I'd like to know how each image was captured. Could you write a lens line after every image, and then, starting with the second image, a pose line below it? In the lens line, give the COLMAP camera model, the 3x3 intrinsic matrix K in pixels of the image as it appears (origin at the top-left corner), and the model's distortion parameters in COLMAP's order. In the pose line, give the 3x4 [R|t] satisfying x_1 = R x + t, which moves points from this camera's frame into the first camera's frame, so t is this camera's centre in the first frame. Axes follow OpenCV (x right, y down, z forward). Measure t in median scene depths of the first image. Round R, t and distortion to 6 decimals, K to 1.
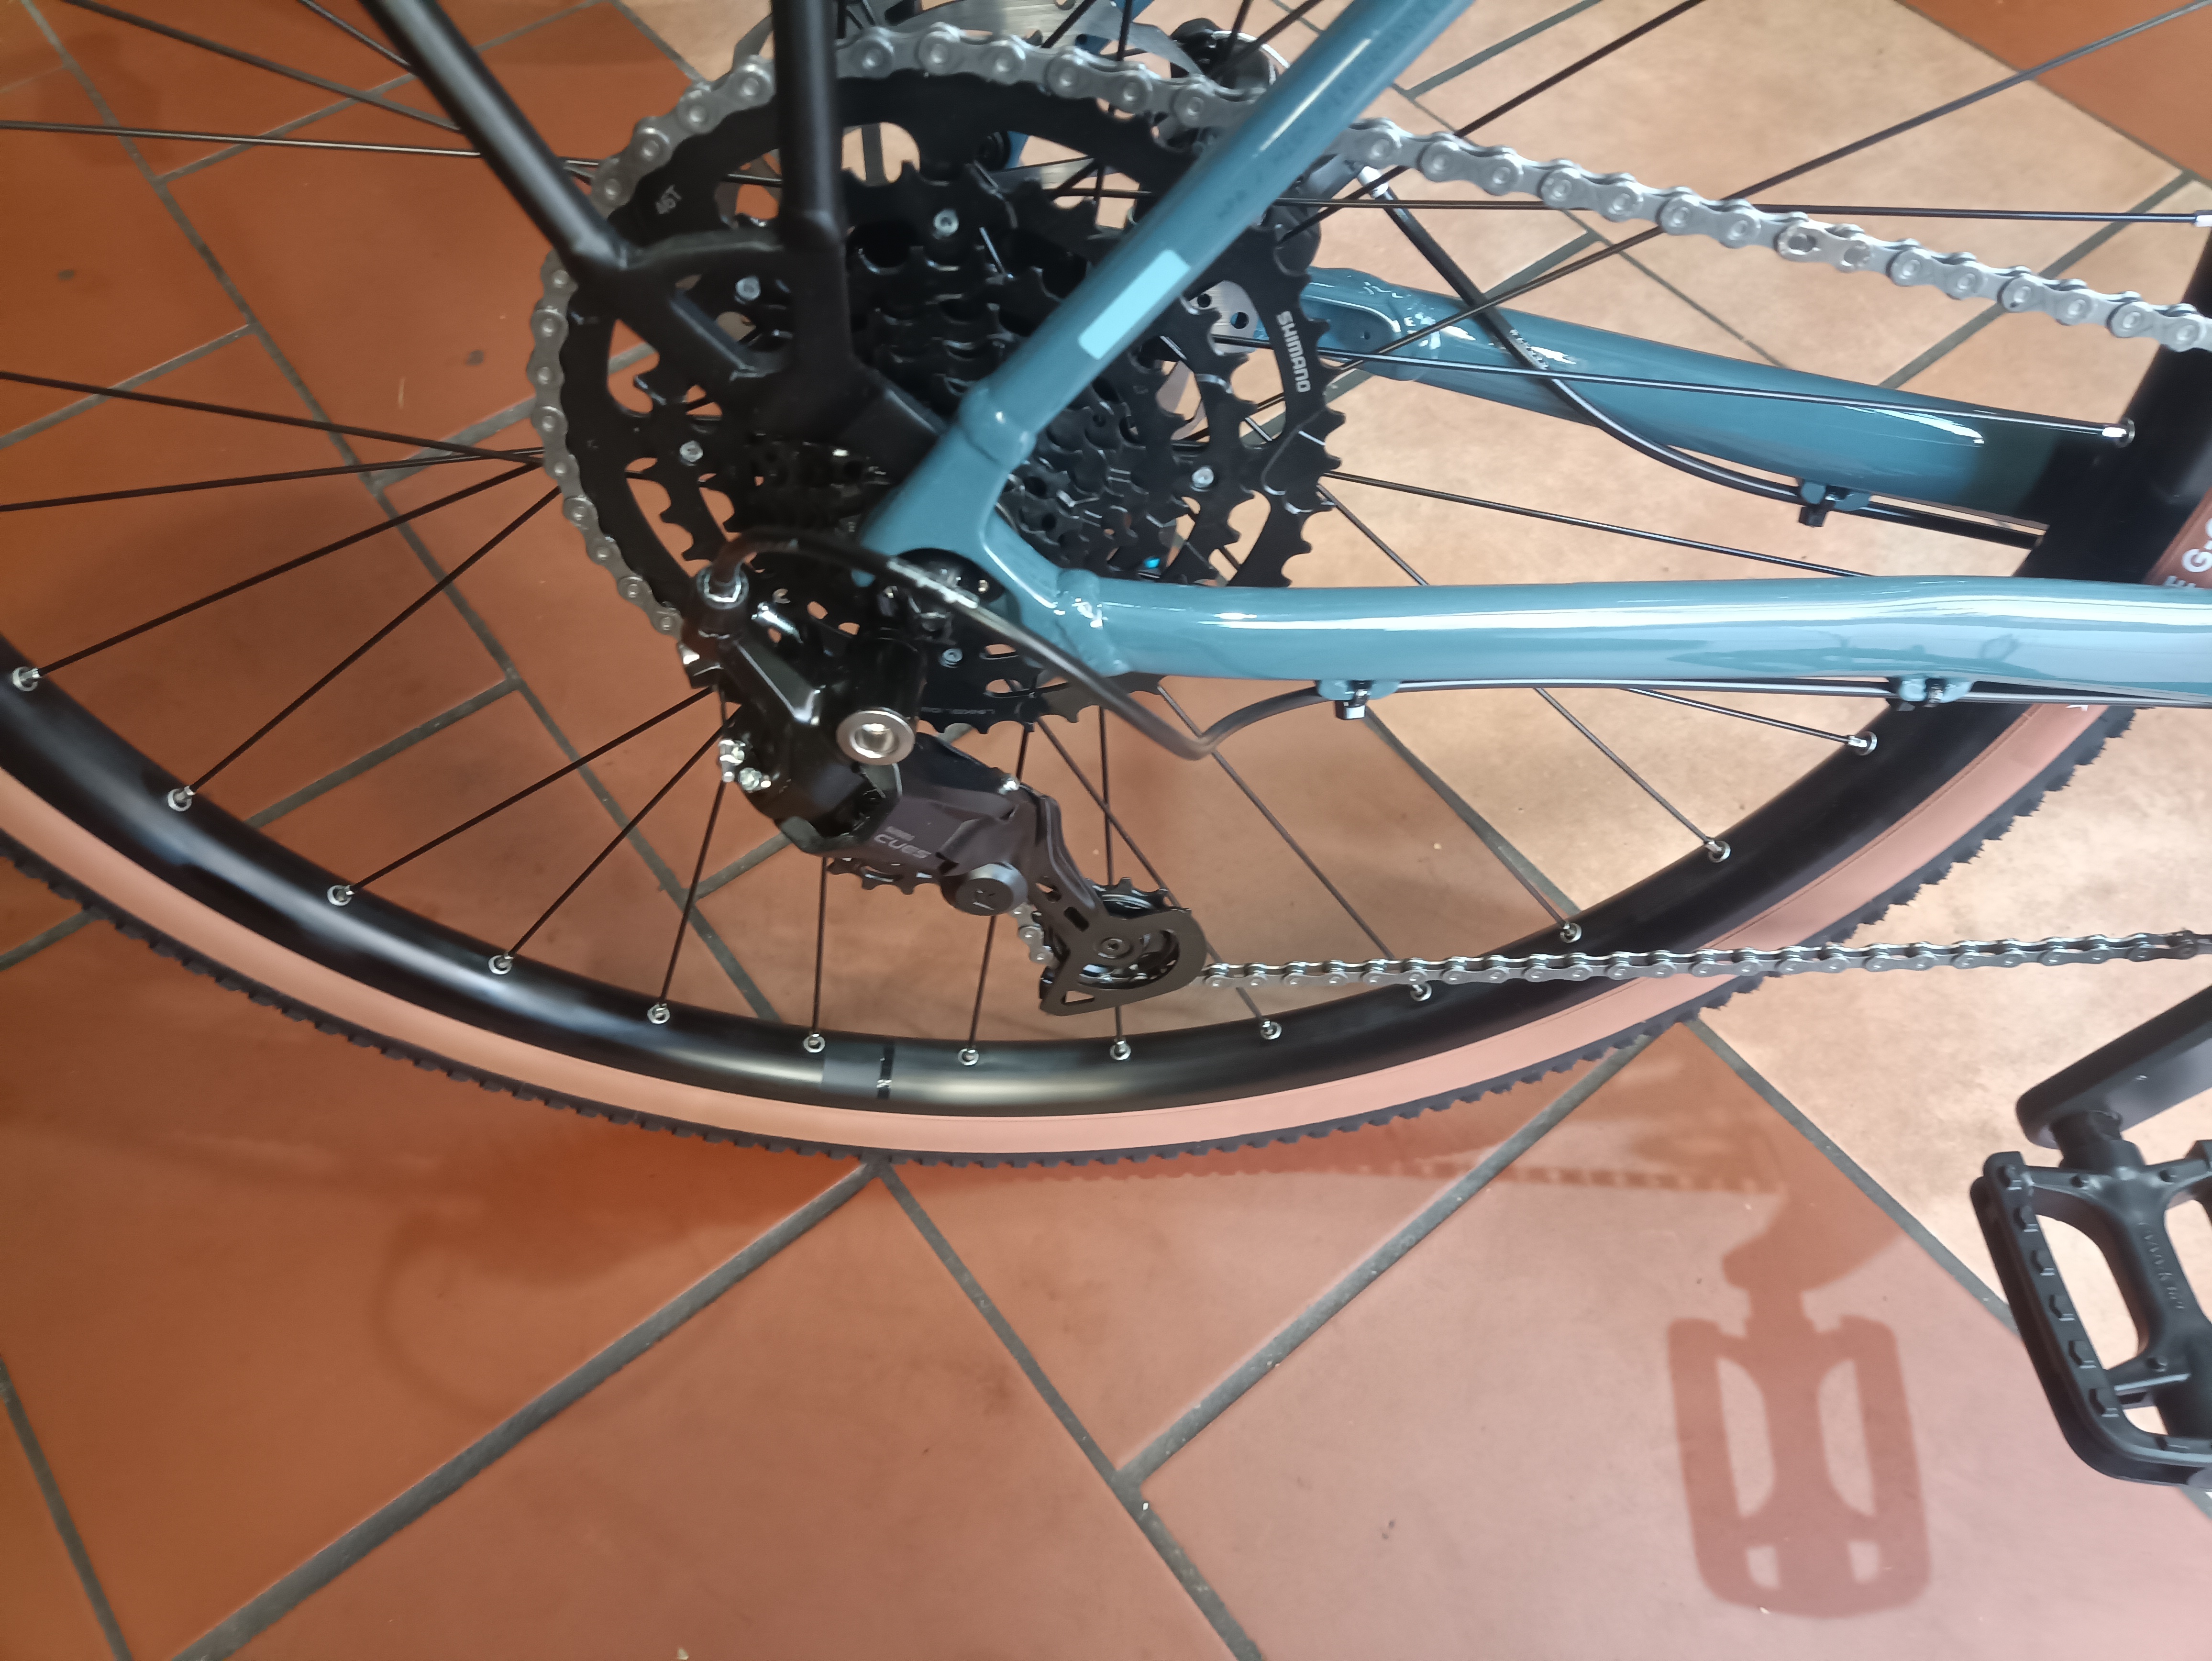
lens RADIAL K [[1640.5, 0, 1099.4], [0, 1640.5, 812.3], [0, 0, 1]] dist [0.116938, -0.205554]
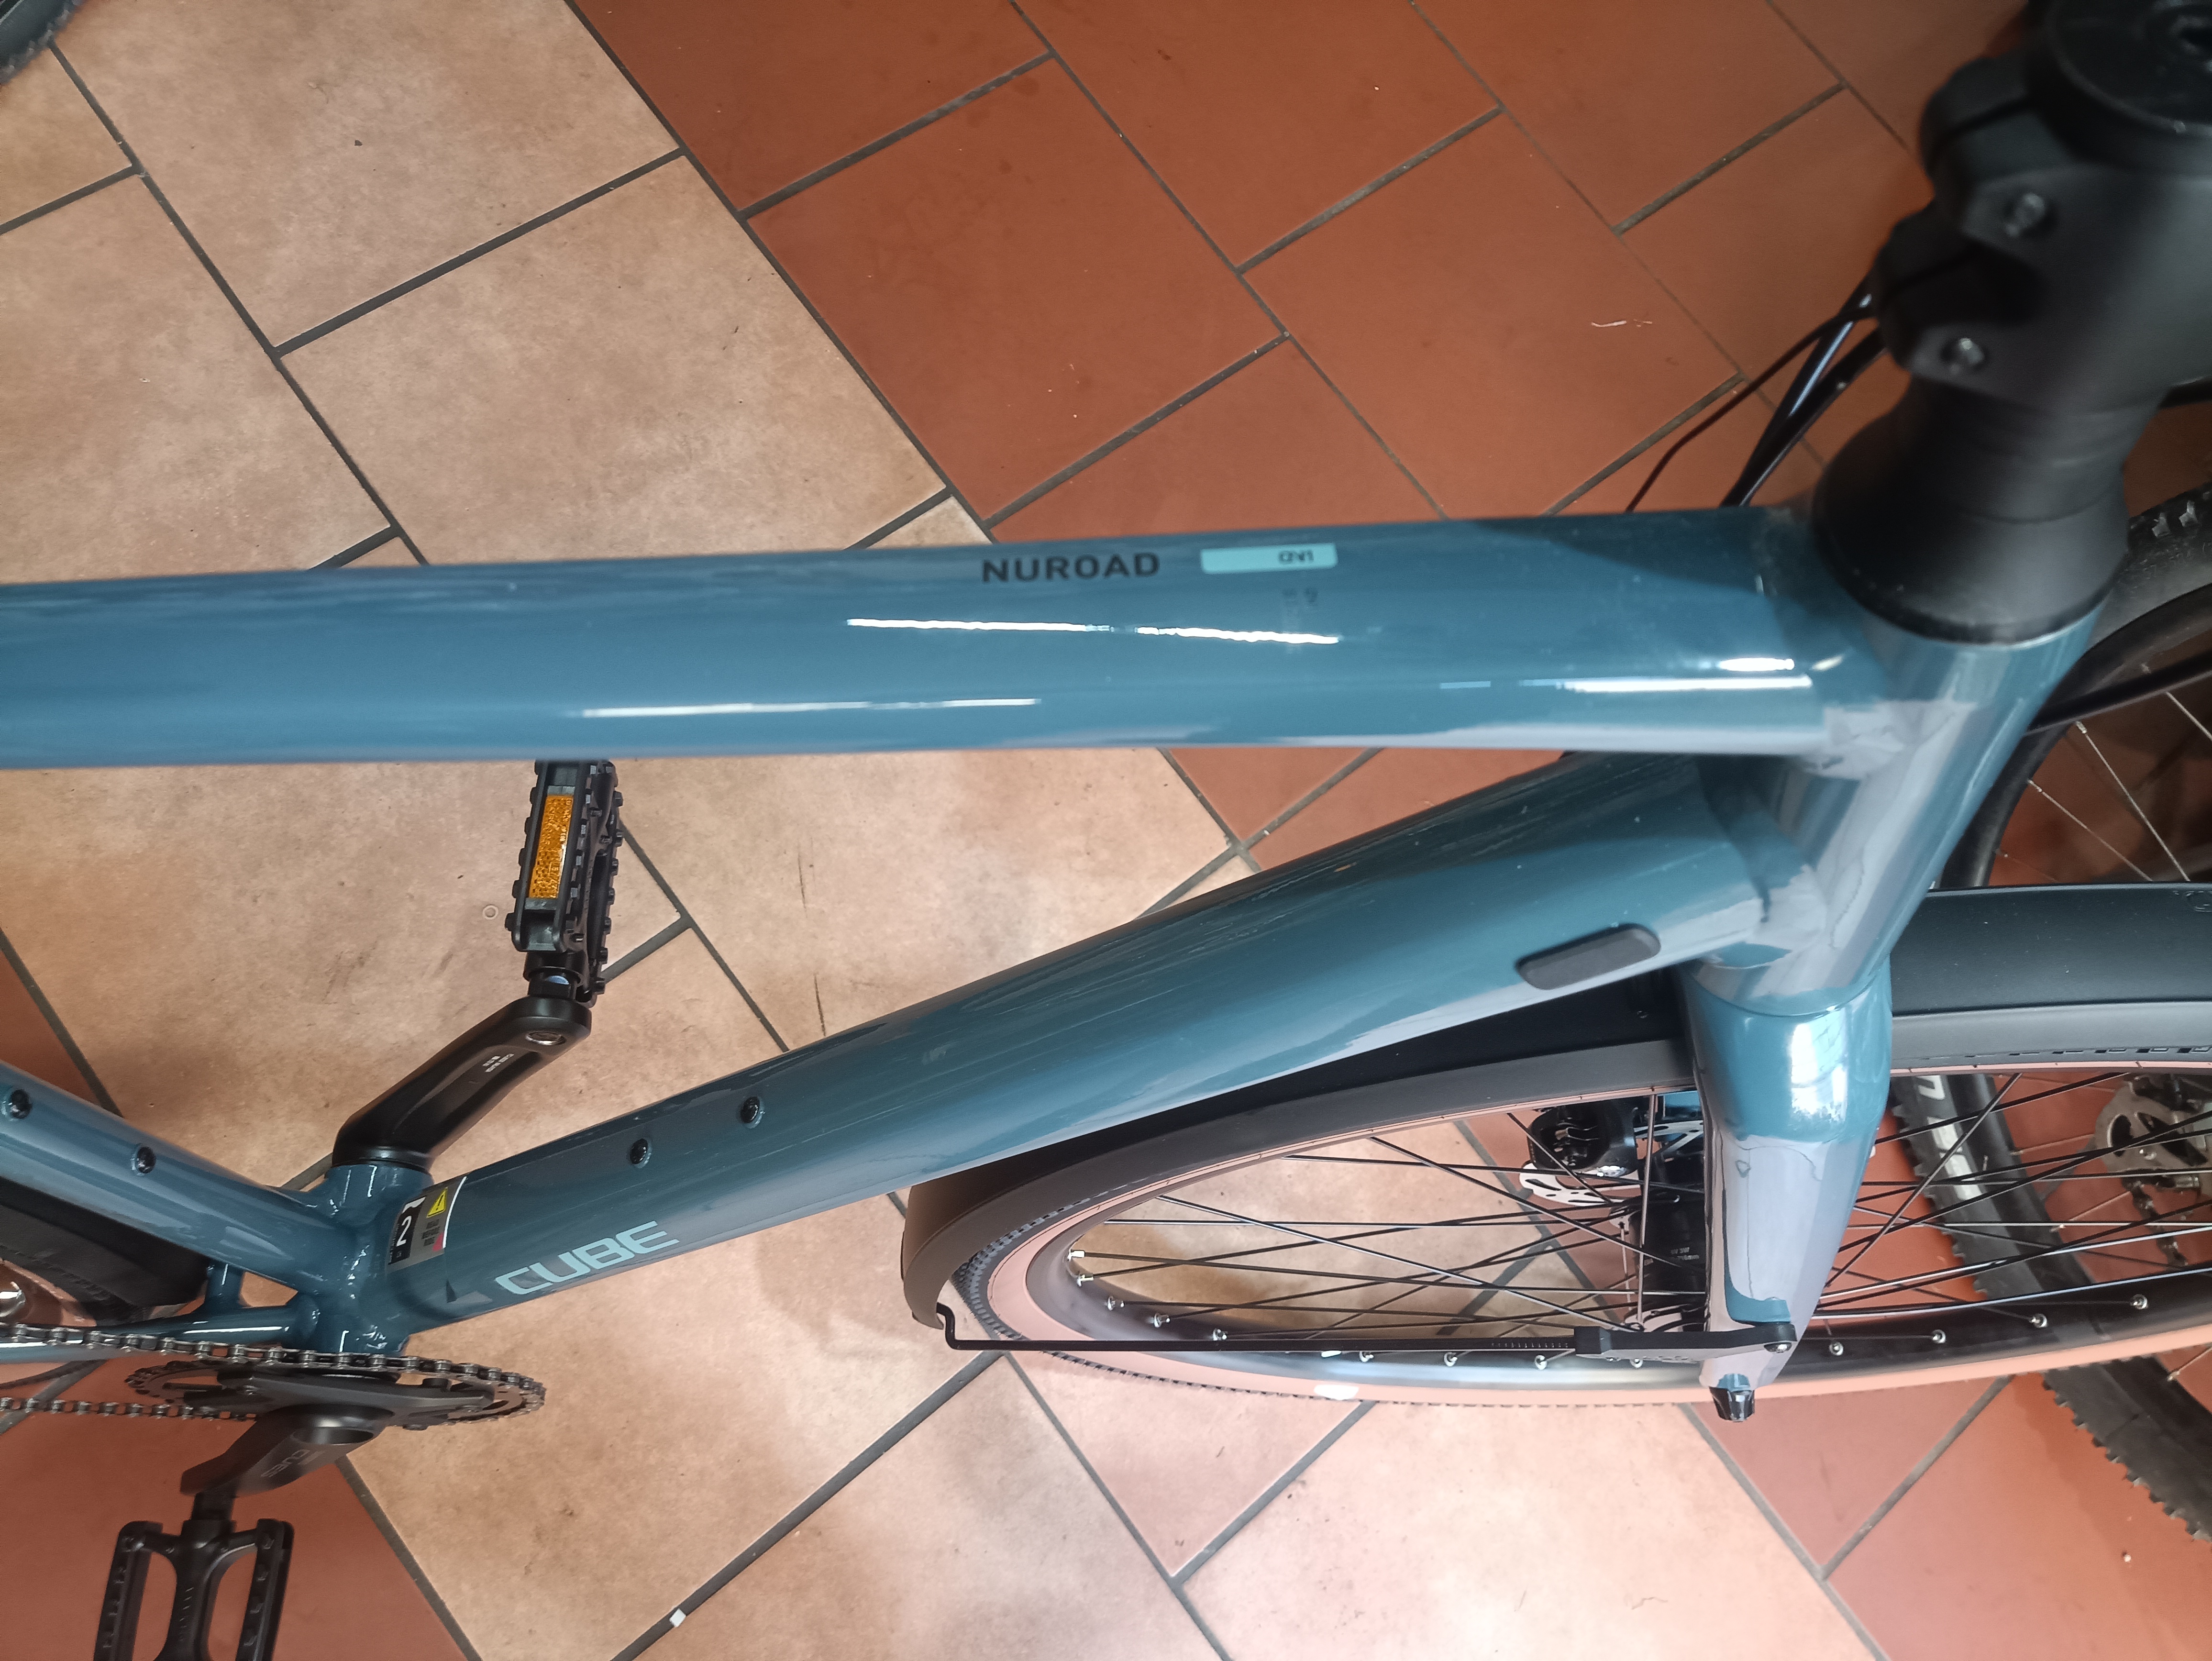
lens RADIAL K [[1640.5, 0, 1099.4], [0, 1640.5, 812.3], [0, 0, 1]] dist [0.116938, -0.205554]
pose [[0.987829, 0.047214, 0.148204, 0.928350], [-0.082787, 0.966240, 0.243982, -0.717886], [-0.131681, -0.253282, 0.958388, -0.367810]]
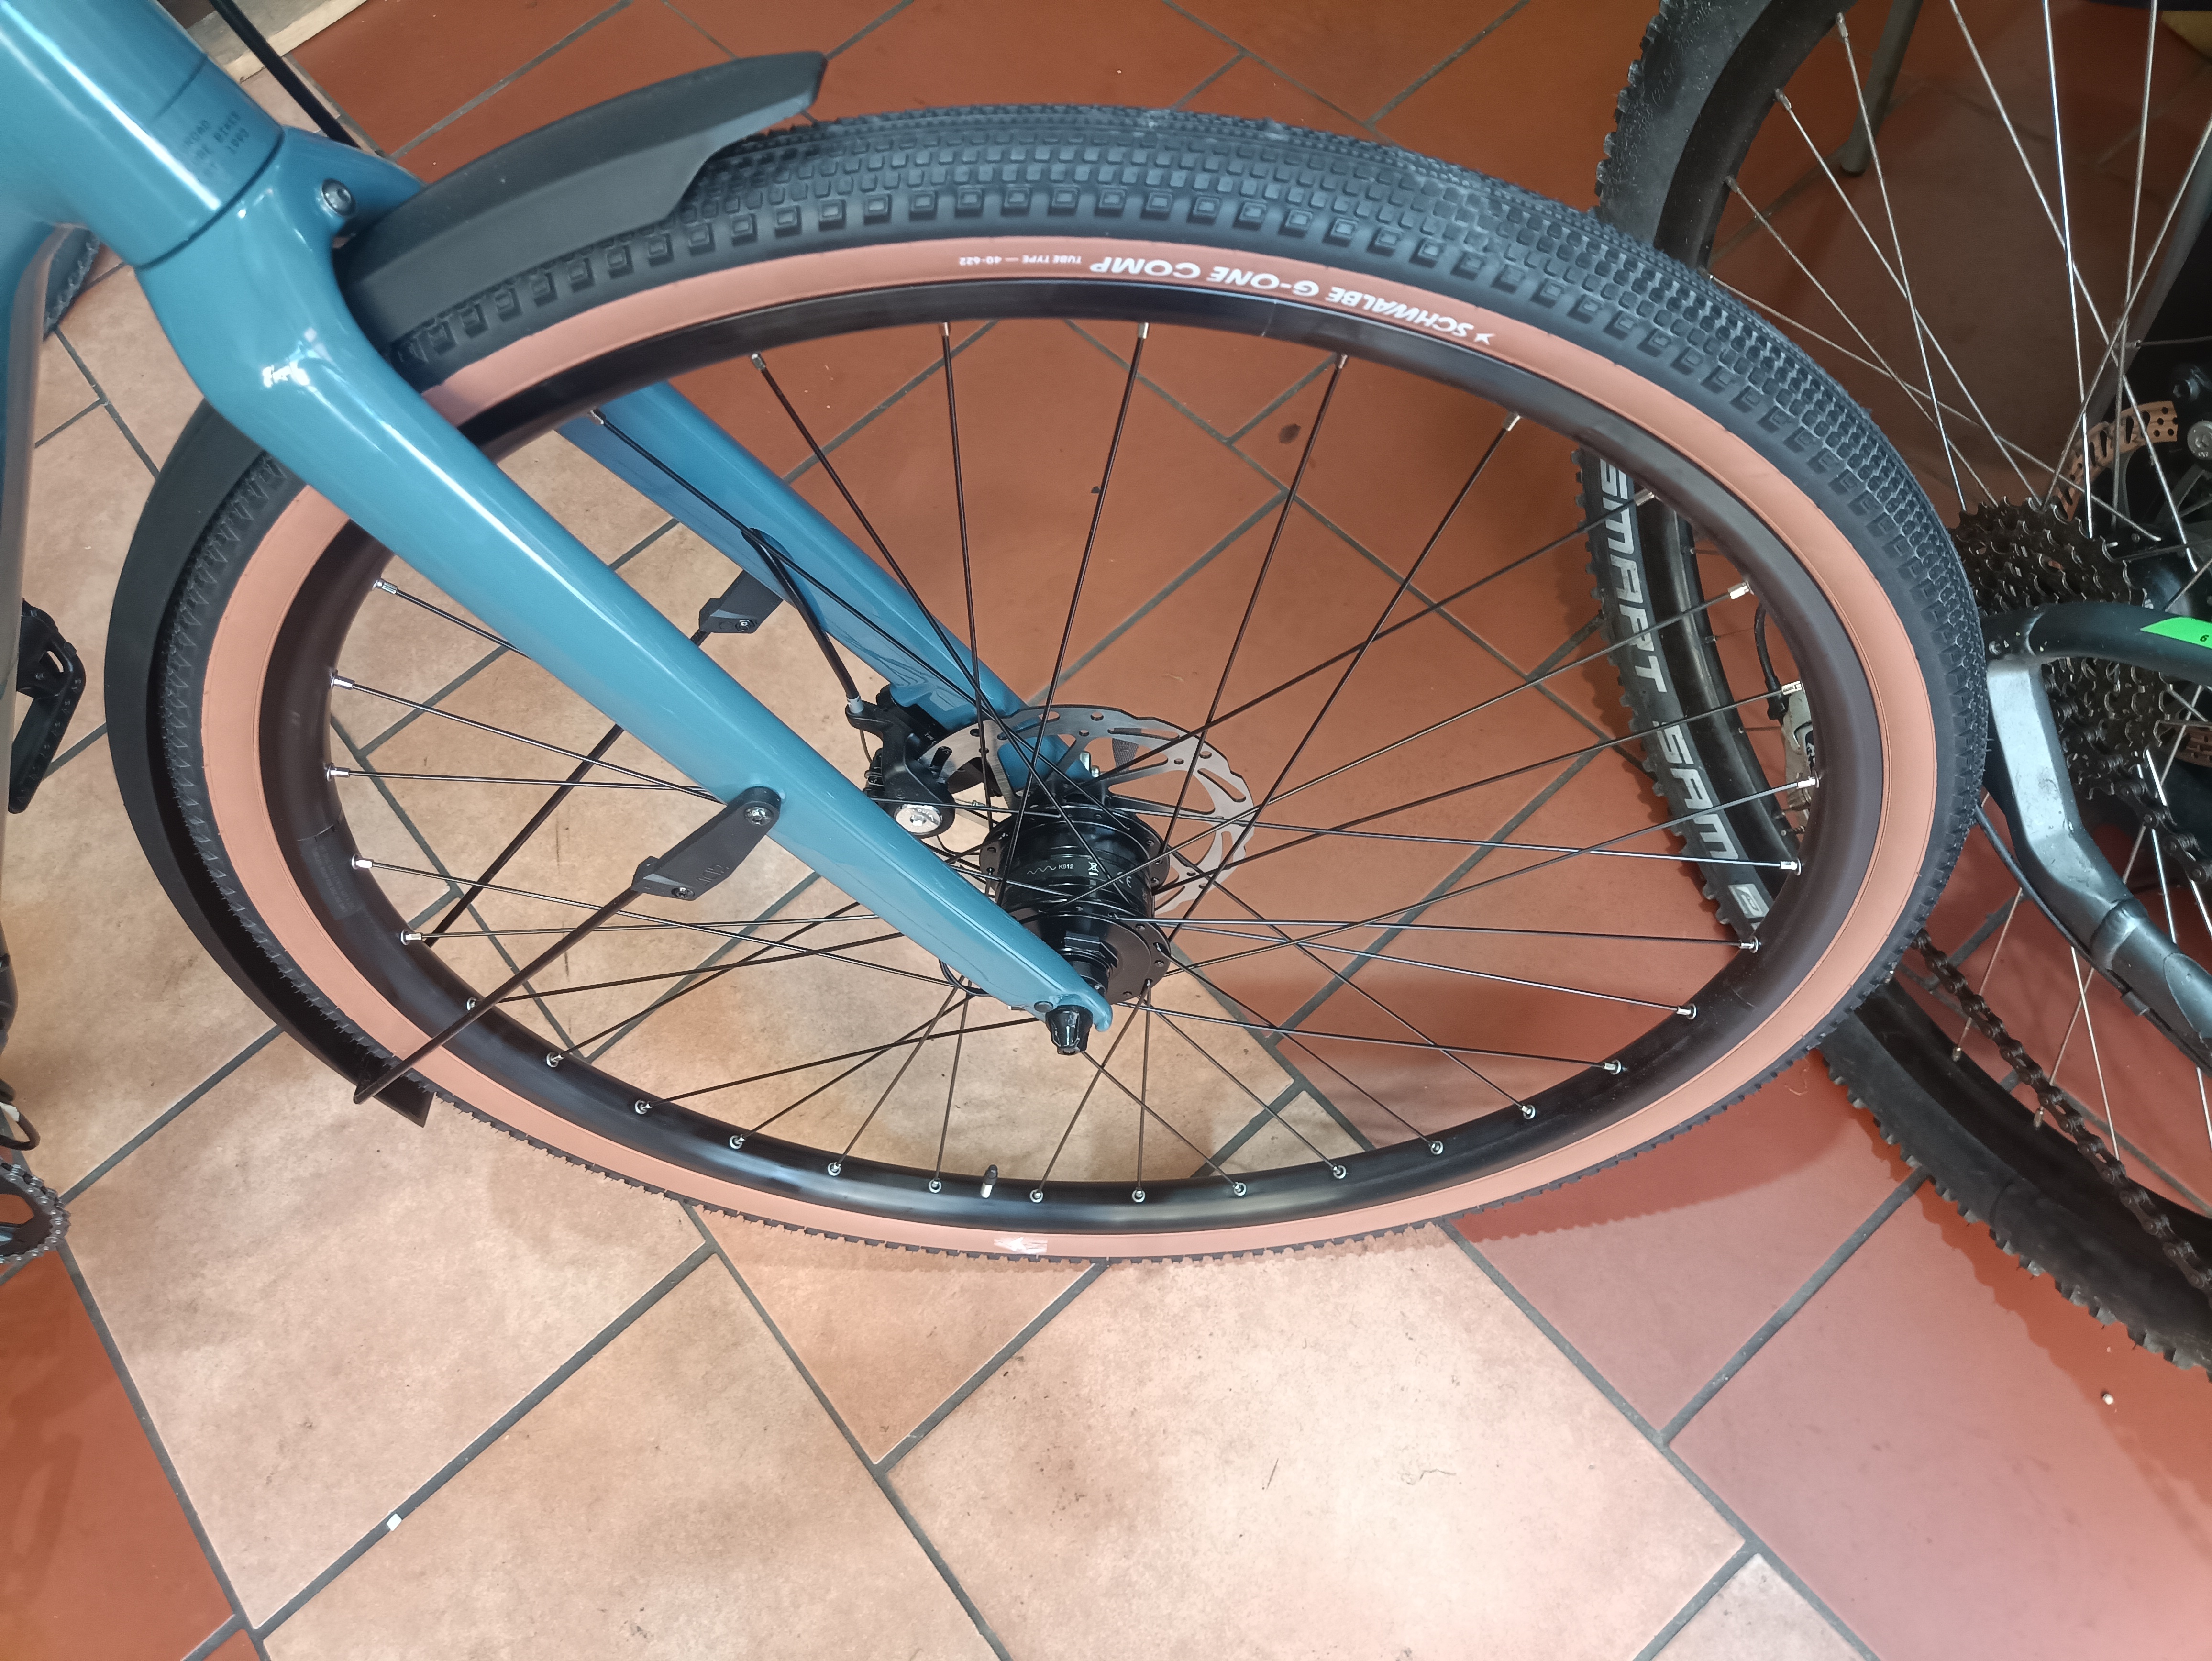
lens RADIAL K [[1640.5, 0, 1099.4], [0, 1640.5, 812.3], [0, 0, 1]] dist [0.116938, -0.205554]
pose [[0.982977, -0.115082, -0.143220, 1.737381], [0.125183, 0.990093, 0.063608, -0.279020], [0.134480, -0.080454, 0.987645, -0.429197]]
